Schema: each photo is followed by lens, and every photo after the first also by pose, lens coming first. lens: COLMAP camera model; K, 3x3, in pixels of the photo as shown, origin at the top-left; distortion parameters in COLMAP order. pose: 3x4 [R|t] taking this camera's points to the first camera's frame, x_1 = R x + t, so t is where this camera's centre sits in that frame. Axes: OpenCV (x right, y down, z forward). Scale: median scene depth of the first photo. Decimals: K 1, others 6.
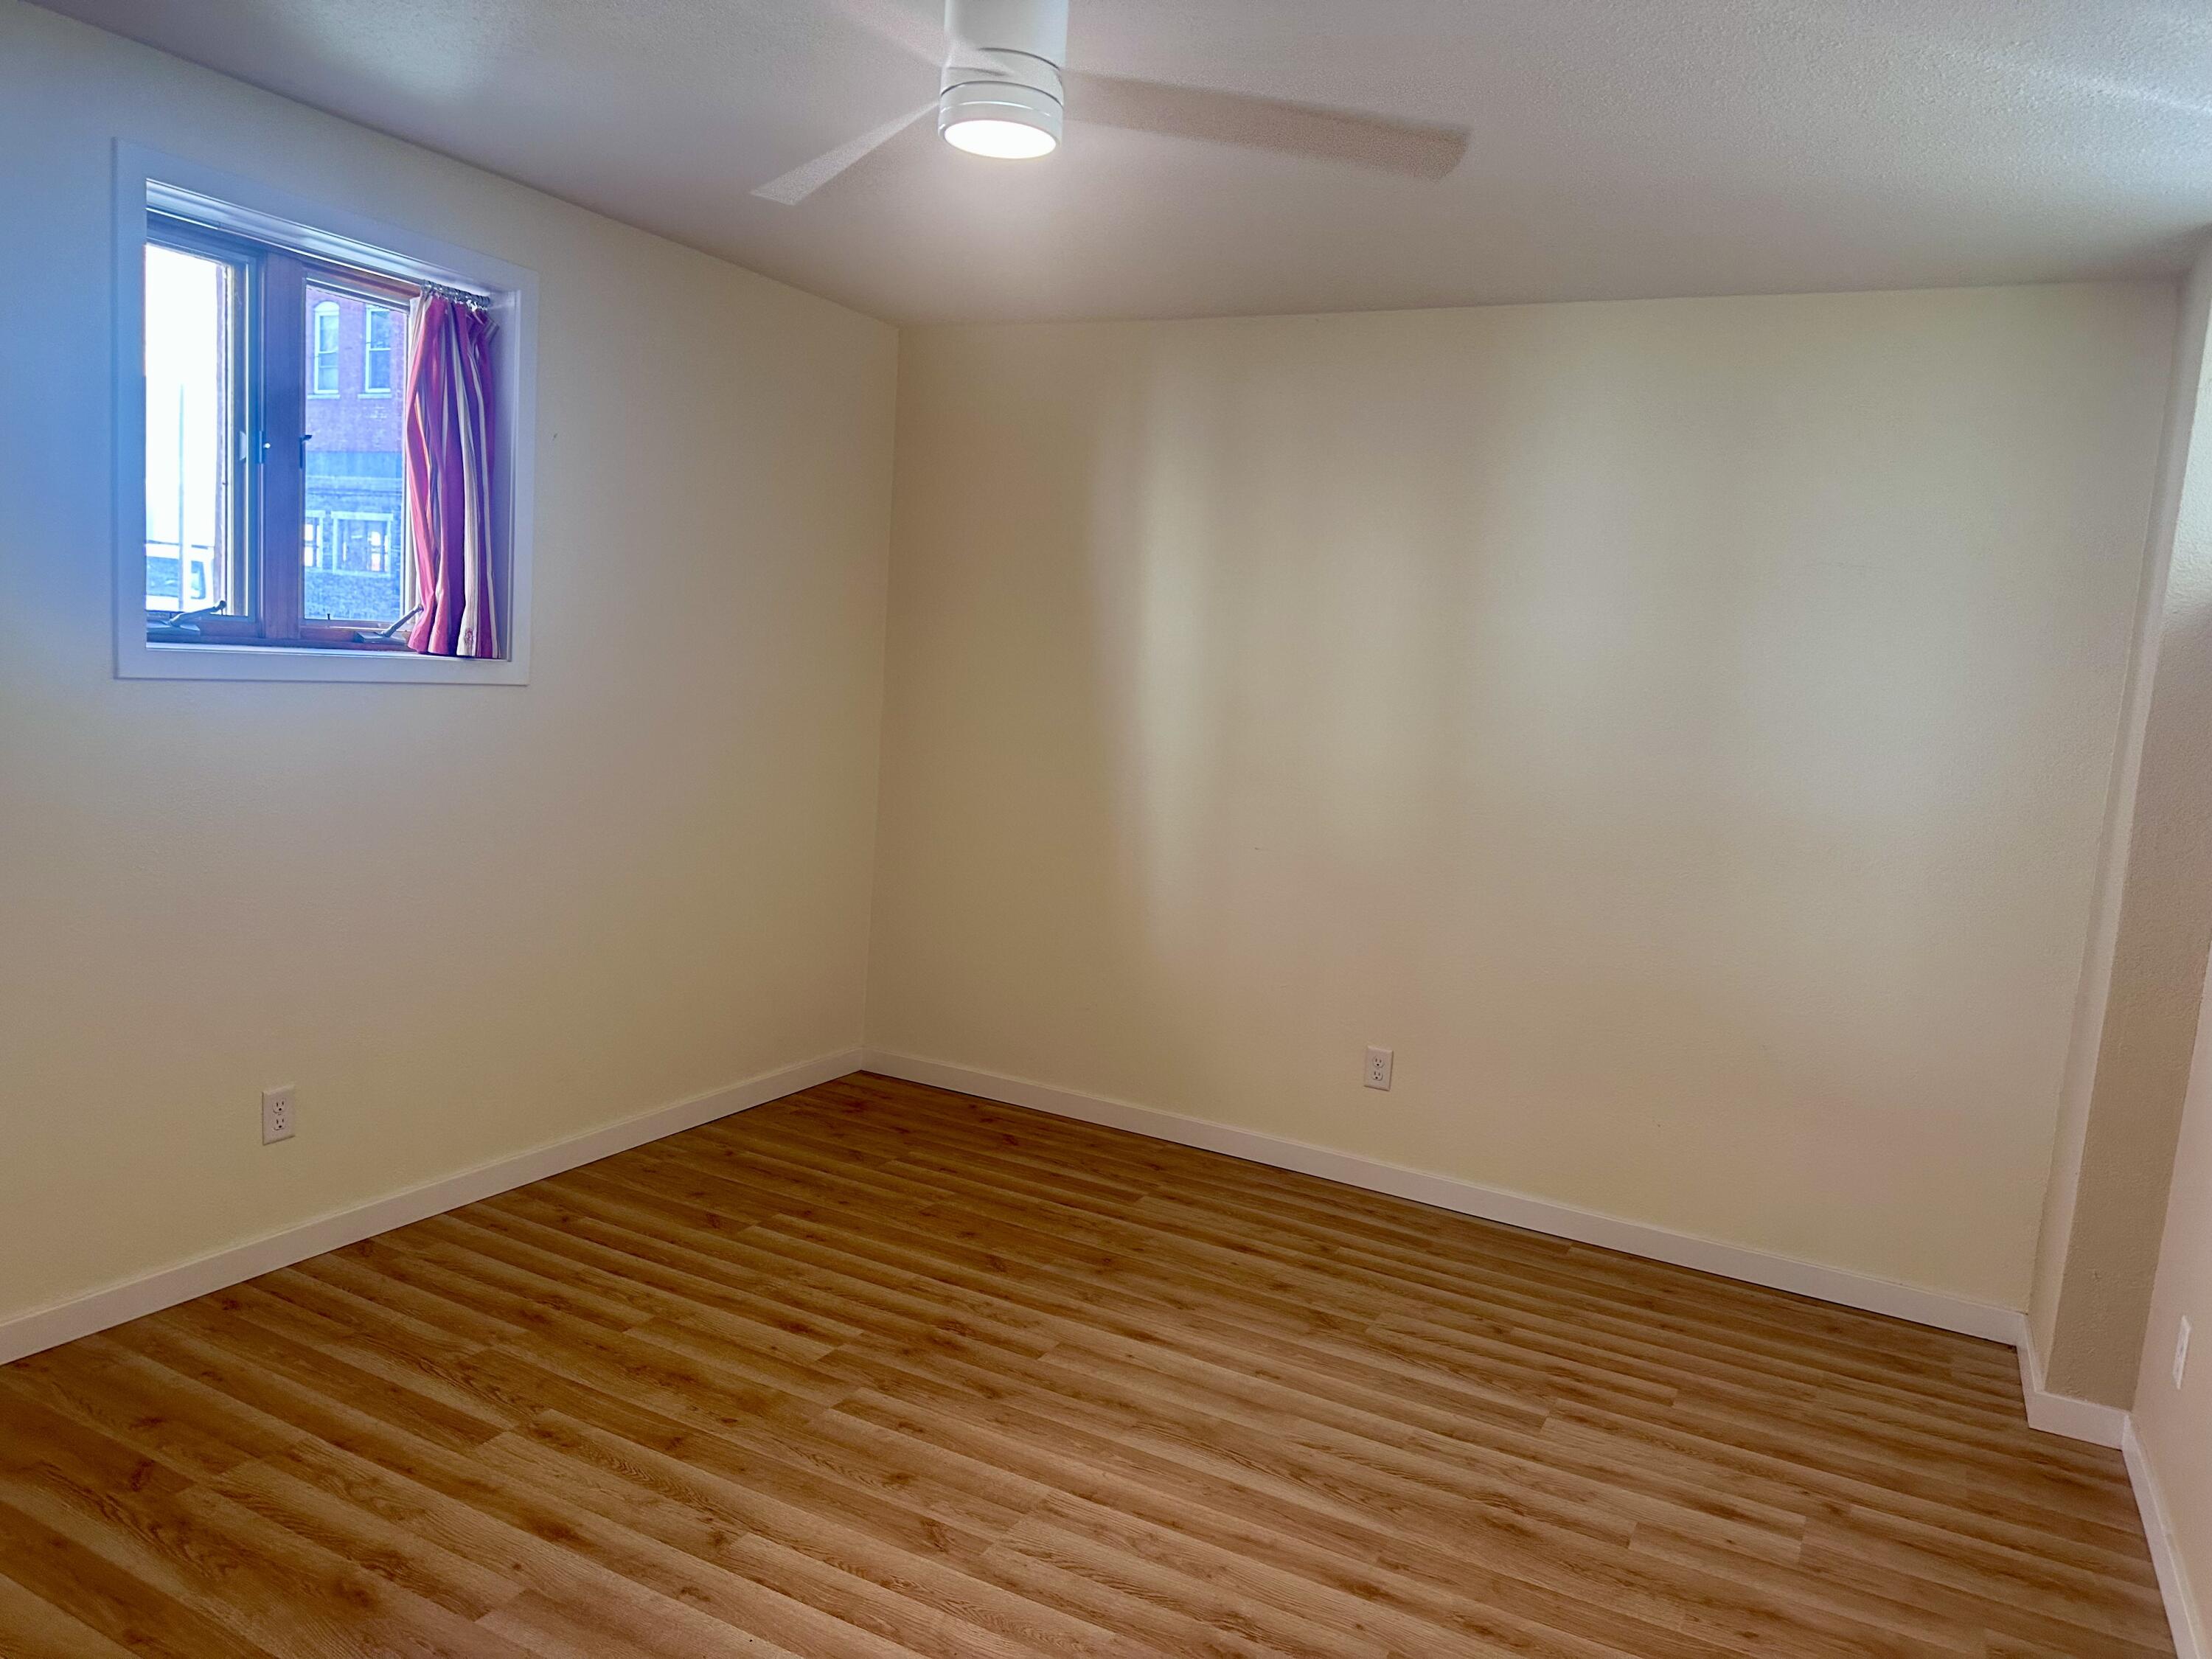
lens RADIAL K [[1571.8, 0, 1109.4], [0, 1571.8, 836.7], [0, 0, 1]] dist [0.084059, -0.102749]
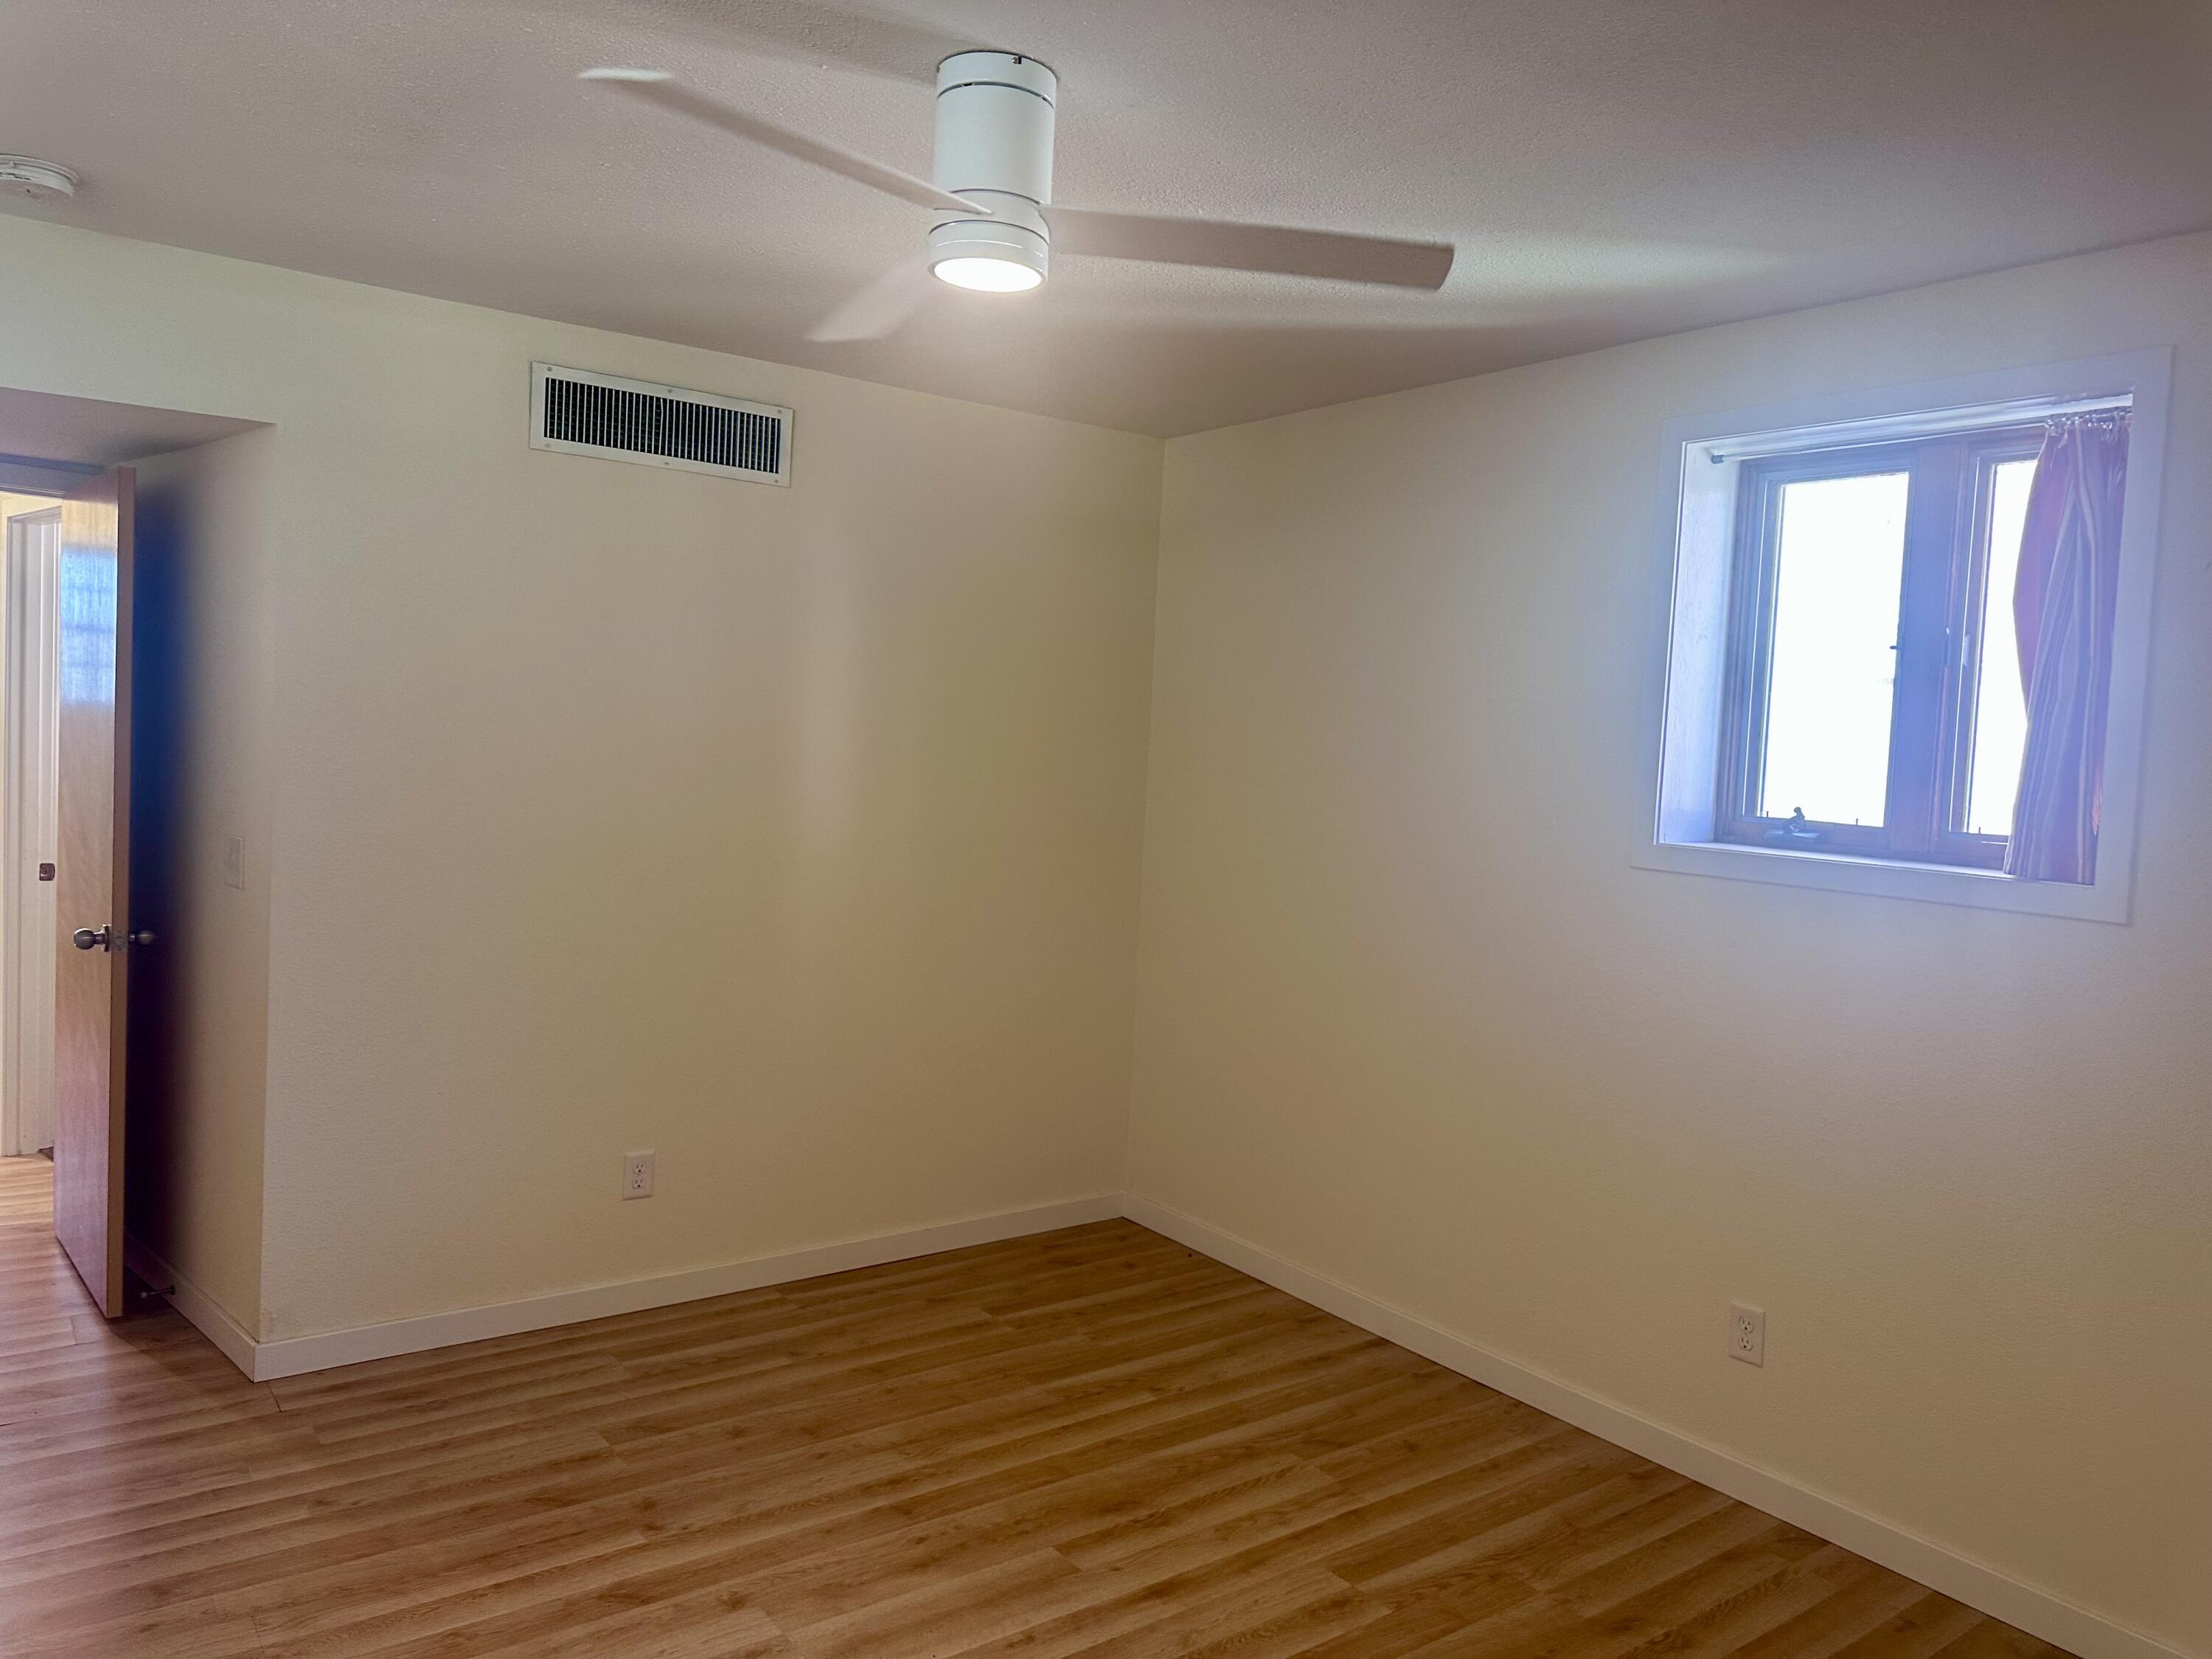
lens RADIAL K [[1571.8, 0, 1119.7], [0, 1571.8, 809.3], [0, 0, 1]] dist [0.084059, -0.102749]
pose [[-0.427311, -0.048515, -0.902802, 0.574627], [-0.187558, 0.981593, 0.036025, -0.109193], [0.884436, 0.184722, -0.428545, 1.125334]]
